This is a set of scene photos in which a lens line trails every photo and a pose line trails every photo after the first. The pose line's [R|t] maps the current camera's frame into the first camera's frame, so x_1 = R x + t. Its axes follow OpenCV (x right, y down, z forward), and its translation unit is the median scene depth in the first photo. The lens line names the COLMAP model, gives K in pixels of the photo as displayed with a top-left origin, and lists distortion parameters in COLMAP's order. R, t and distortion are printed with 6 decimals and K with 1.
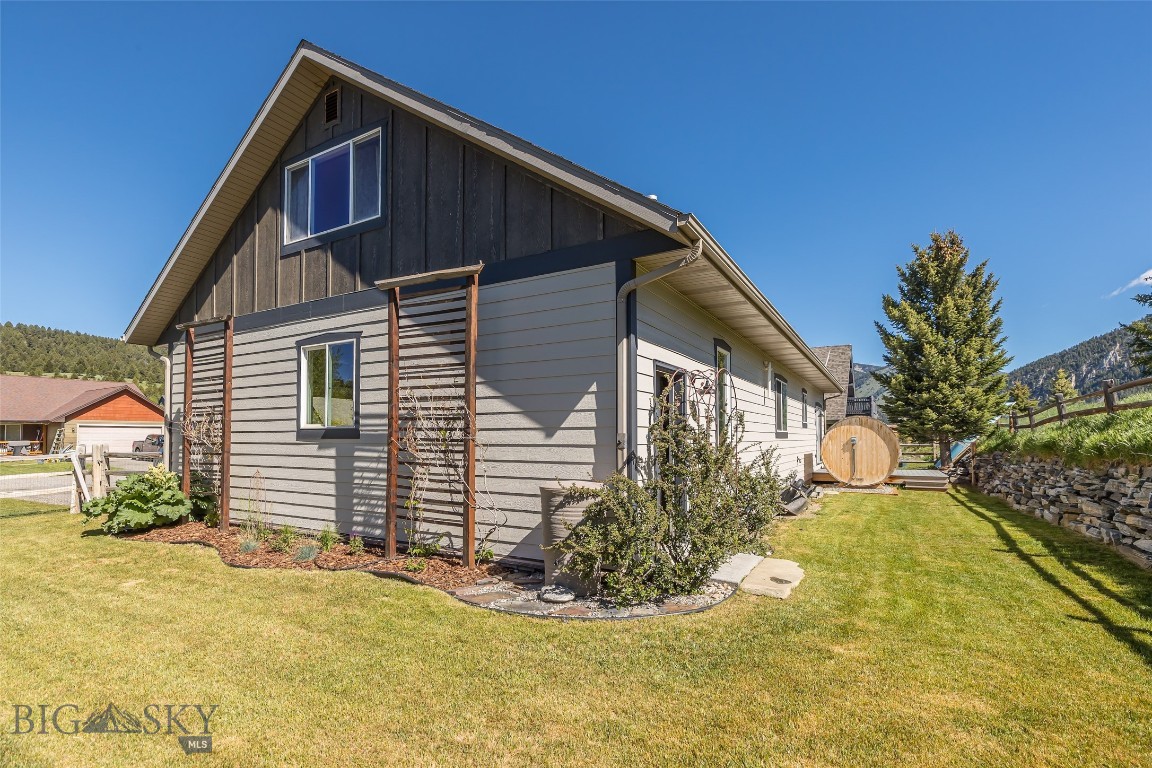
lens RADIAL K [[537.1, 0, 589.2], [0, 537.1, 417.8], [0, 0, 1]] dist [-0.008865, 0.002390]
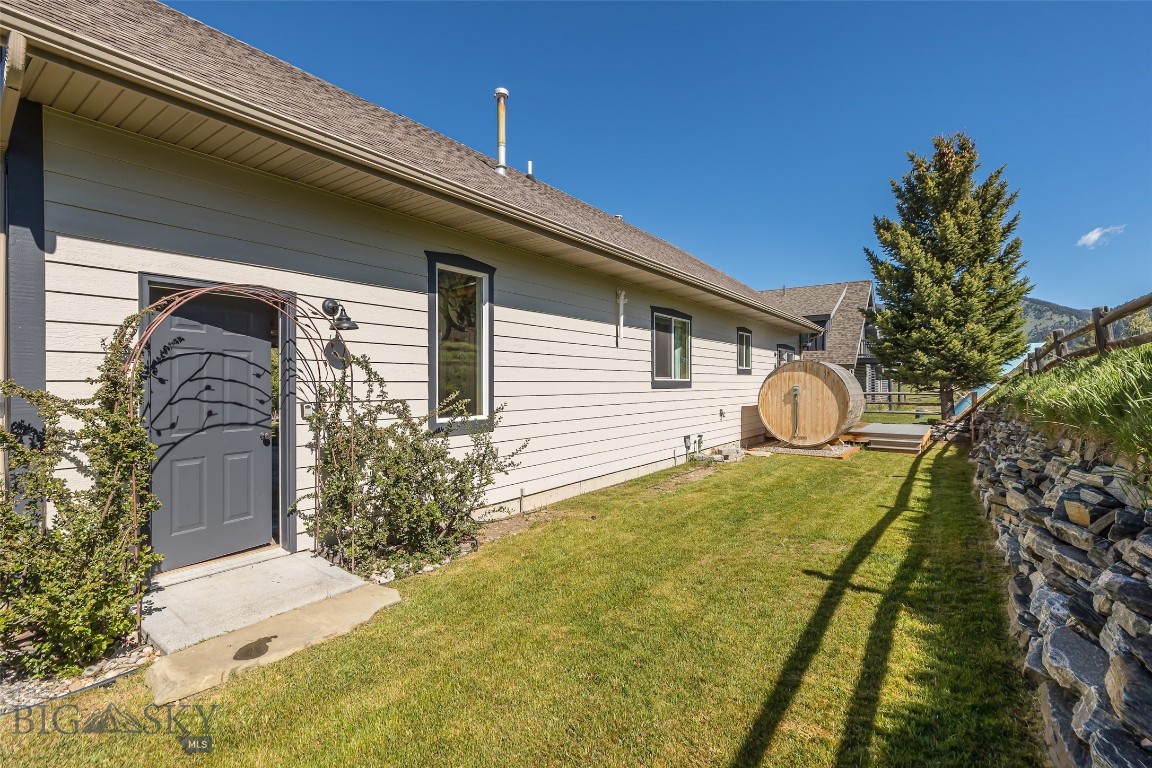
lens RADIAL K [[537.1, 0, 572.6], [0, 537.1, 384.7], [0, 0, 1]] dist [-0.008865, 0.002390]
pose [[0.994527, 0.000907, -0.104474, 0.188521], [0.003445, 0.999134, 0.041465, -0.000803], [0.104421, -0.041598, 0.993663, 0.119751]]
